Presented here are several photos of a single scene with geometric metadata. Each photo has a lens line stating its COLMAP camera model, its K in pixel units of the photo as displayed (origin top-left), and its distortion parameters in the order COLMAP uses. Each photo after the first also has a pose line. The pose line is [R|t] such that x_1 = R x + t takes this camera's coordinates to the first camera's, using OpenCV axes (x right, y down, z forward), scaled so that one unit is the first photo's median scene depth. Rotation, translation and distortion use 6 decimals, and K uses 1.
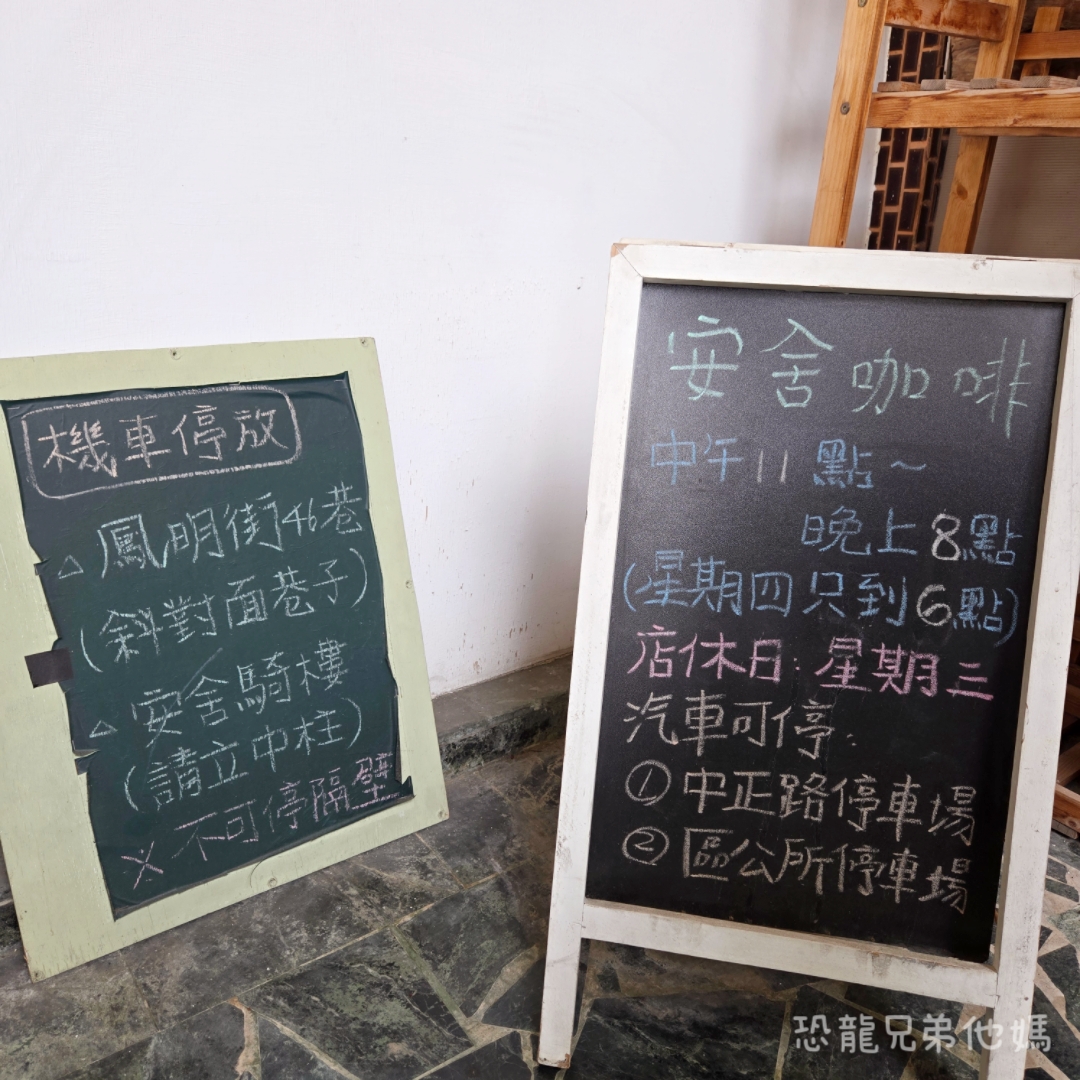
lens RADIAL K [[952.3, 0, 539.4], [0, 952.3, 540.2], [0, 0, 1]] dist [0.018291, 0.006531]
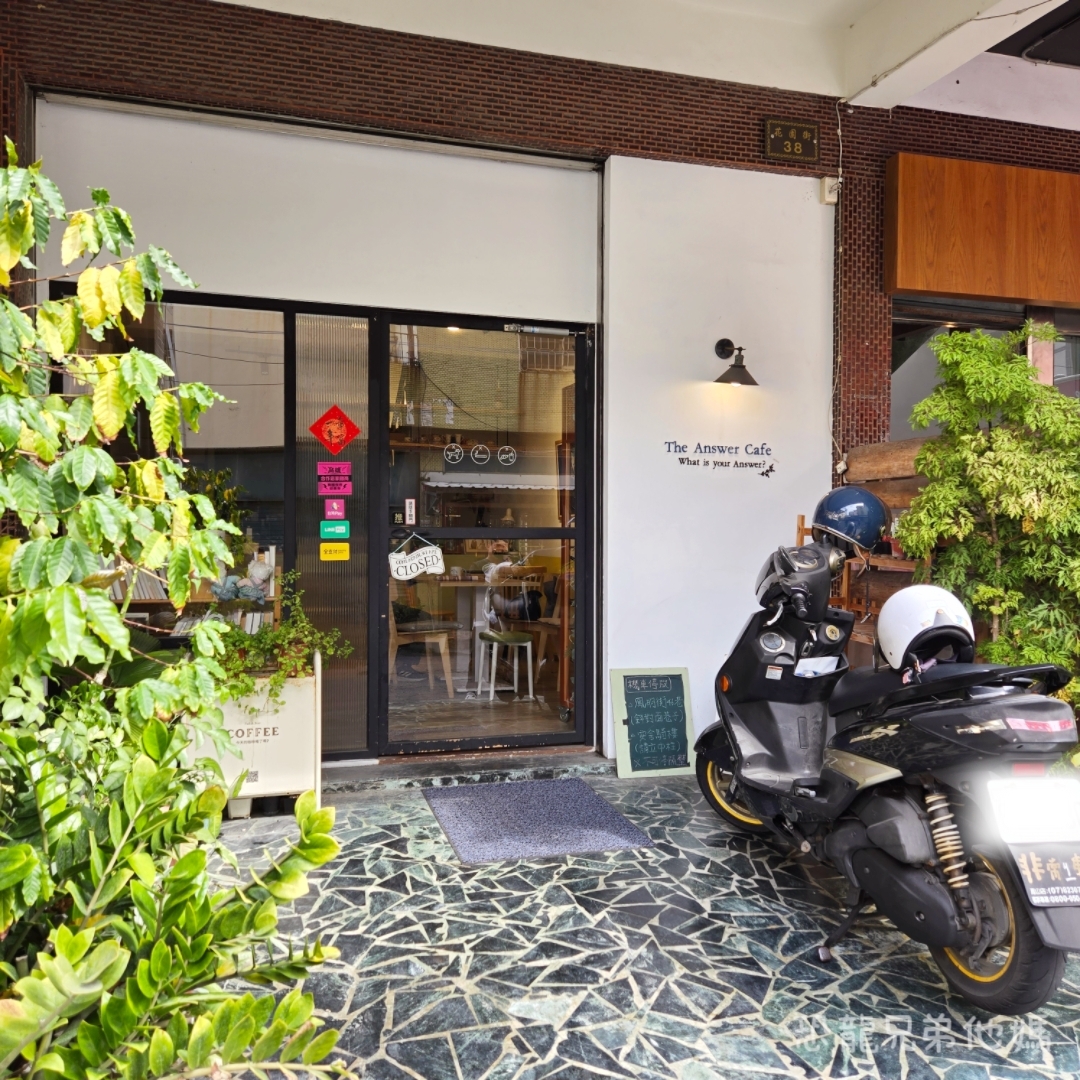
lens RADIAL K [[952.3, 0, 540.5], [0, 952.3, 538.5], [0, 0, 1]] dist [0.018291, 0.006531]
pose [[0.939341, -0.008573, -0.342878, 0.876193], [-0.112120, 0.937091, -0.330590, 0.948494], [0.324142, 0.348980, 0.879286, -4.126794]]
